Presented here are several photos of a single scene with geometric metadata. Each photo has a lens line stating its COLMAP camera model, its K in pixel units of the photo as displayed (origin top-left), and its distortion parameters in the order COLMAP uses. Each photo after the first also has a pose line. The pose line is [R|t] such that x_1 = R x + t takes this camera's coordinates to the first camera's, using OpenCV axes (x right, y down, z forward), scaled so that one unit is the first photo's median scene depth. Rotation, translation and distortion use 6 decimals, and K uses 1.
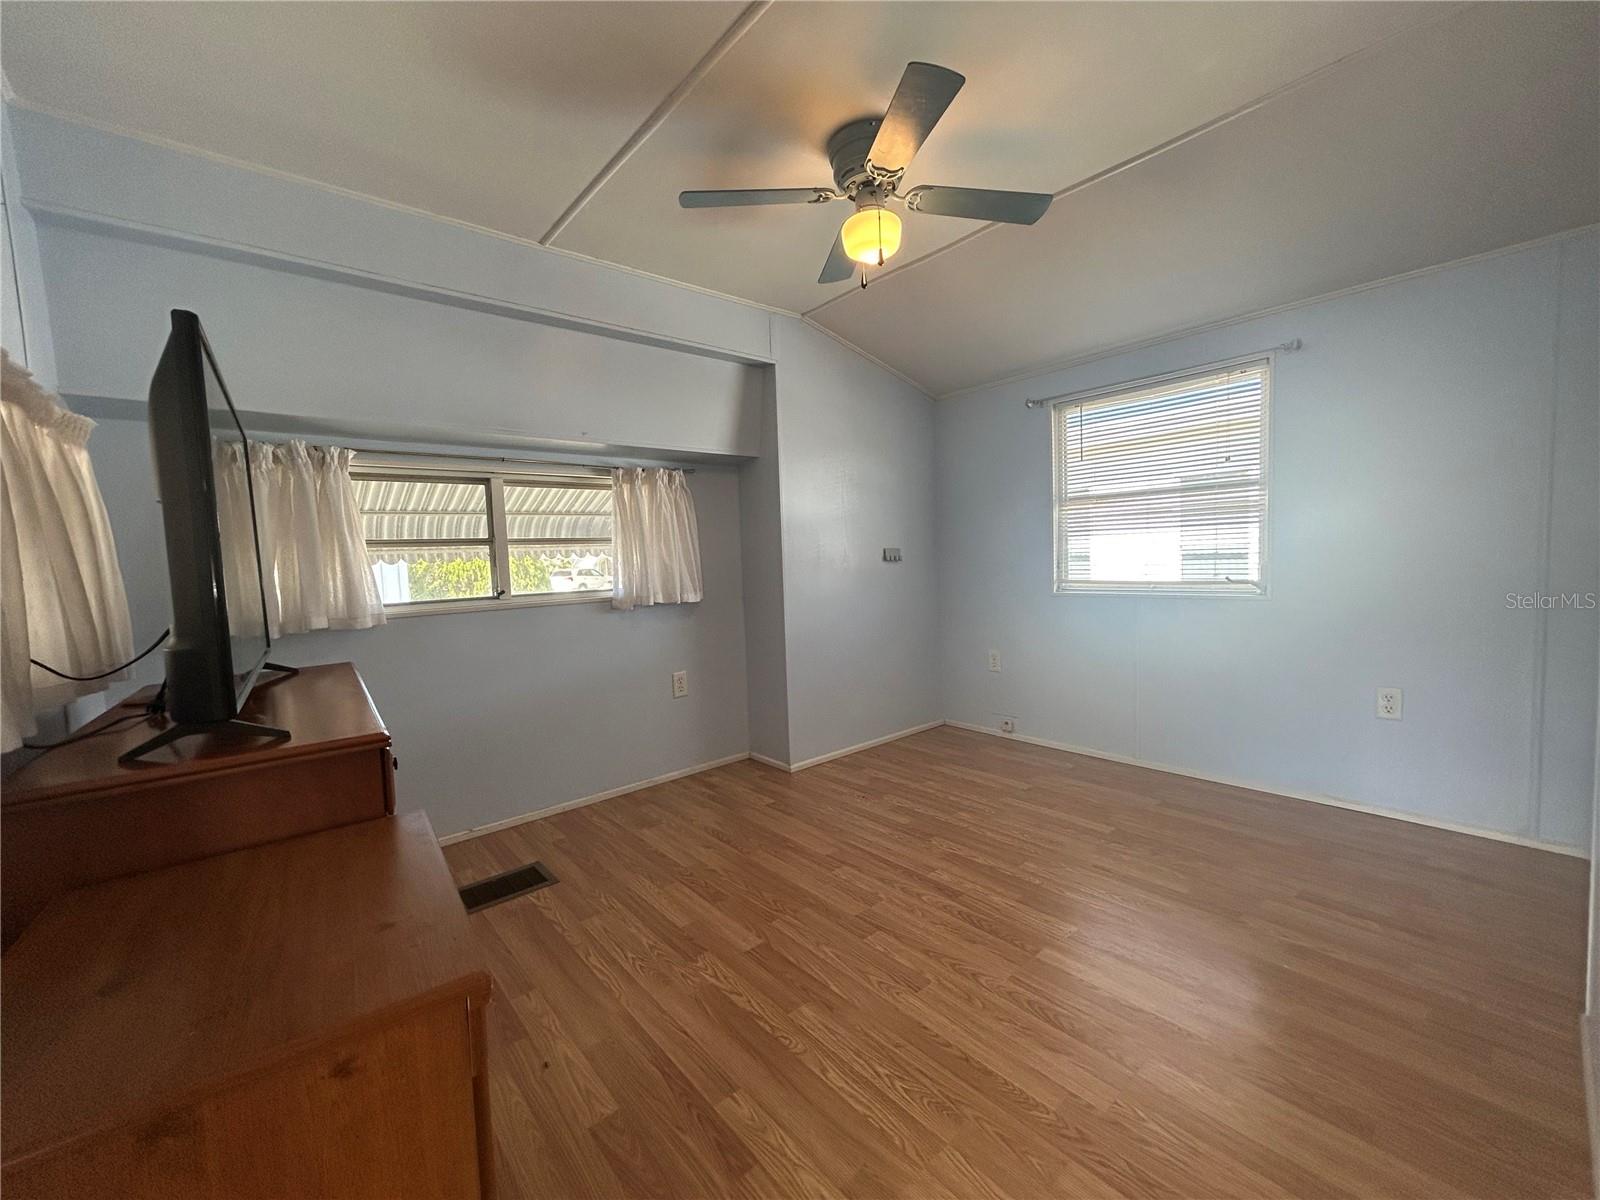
lens RADIAL K [[648.7, 0, 794.7], [0, 648.7, 606.0], [0, 0, 1]] dist [-0.001344, 0.001405]
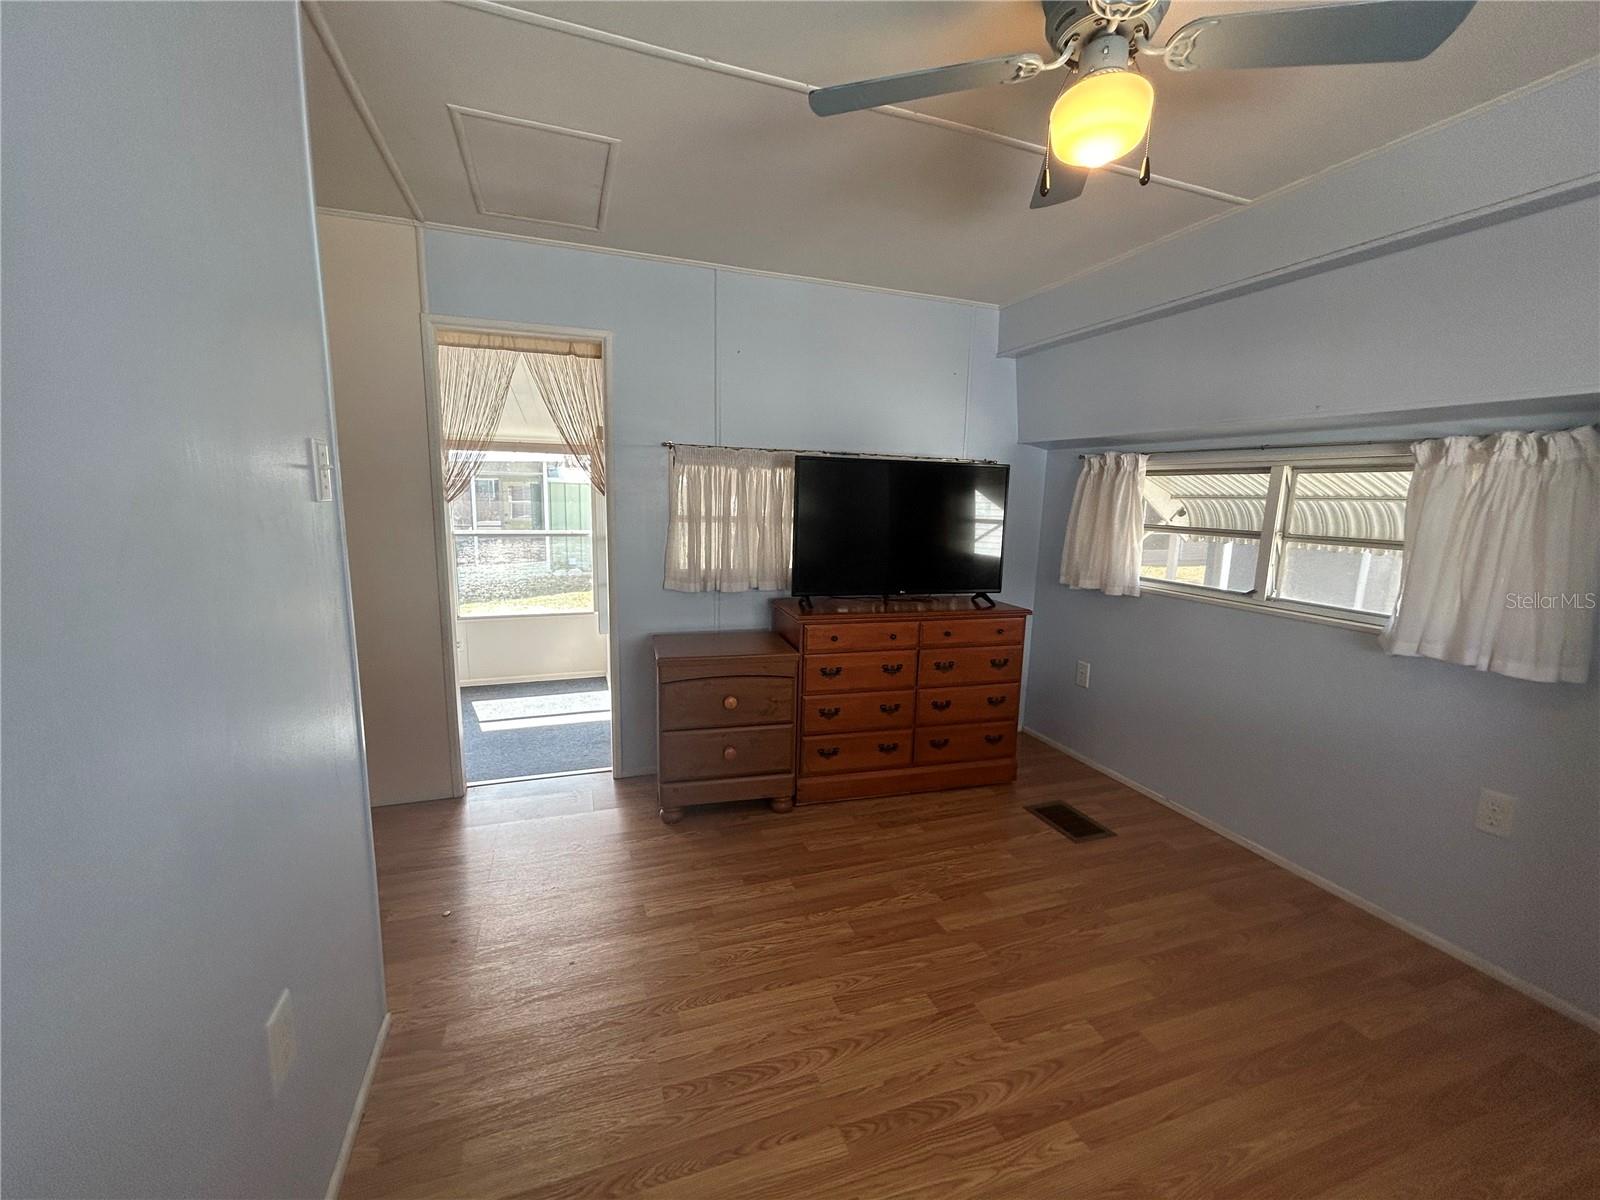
lens RADIAL K [[648.7, 0, 793.3], [0, 648.7, 600.5], [0, 0, 1]] dist [-0.001344, 0.001405]
pose [[-0.357962, 0.182315, -0.915765, 0.721439], [-0.086703, 0.970026, 0.227009, -0.184655], [0.929702, 0.160660, -0.331425, 0.802127]]
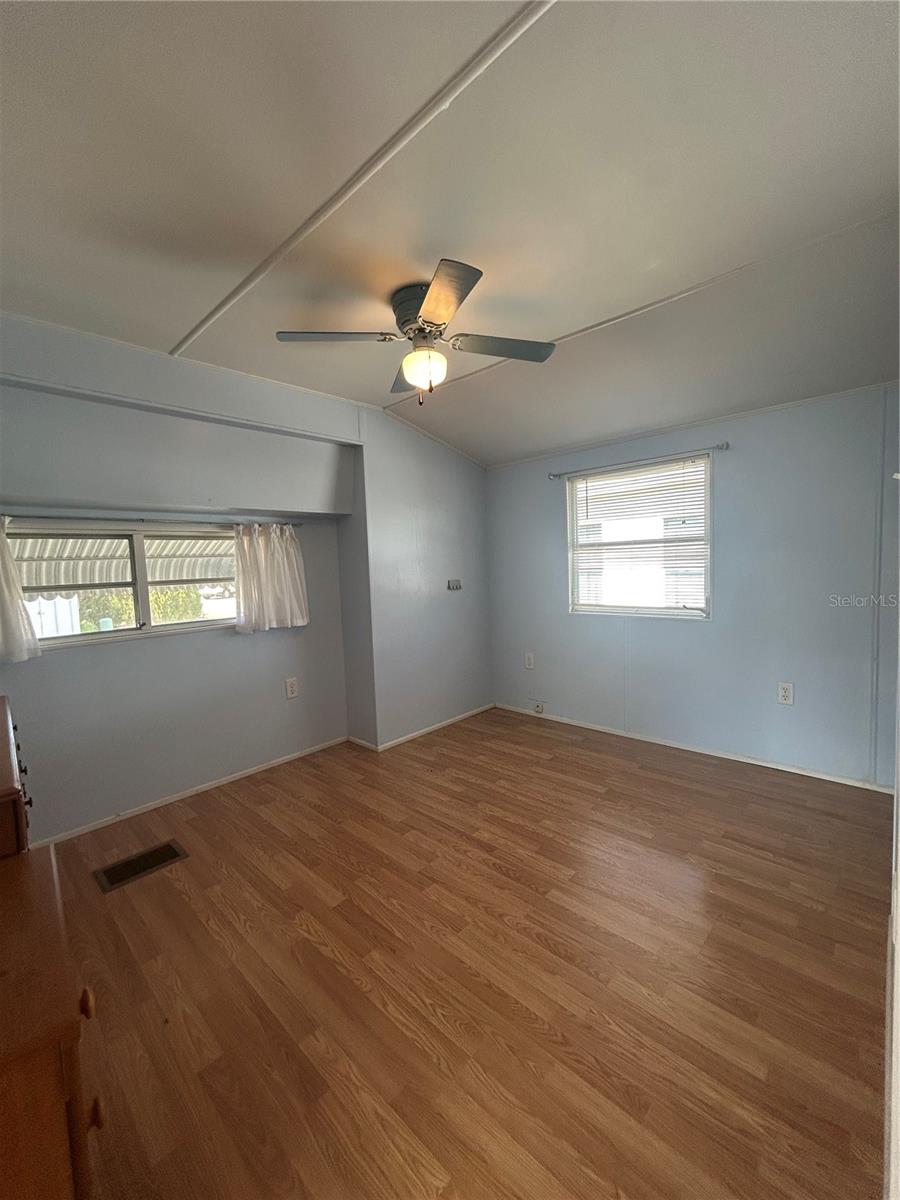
lens RADIAL K [[486.5, 0, 449.6], [0, 486.5, 601.8], [0, 0, 1]] dist [-0.001344, 0.001405]
pose [[0.993834, -0.009186, 0.110498, 0.043313], [0.009274, 0.999957, -0.000278, -0.067490], [-0.110491, 0.001301, 0.993876, -0.009700]]
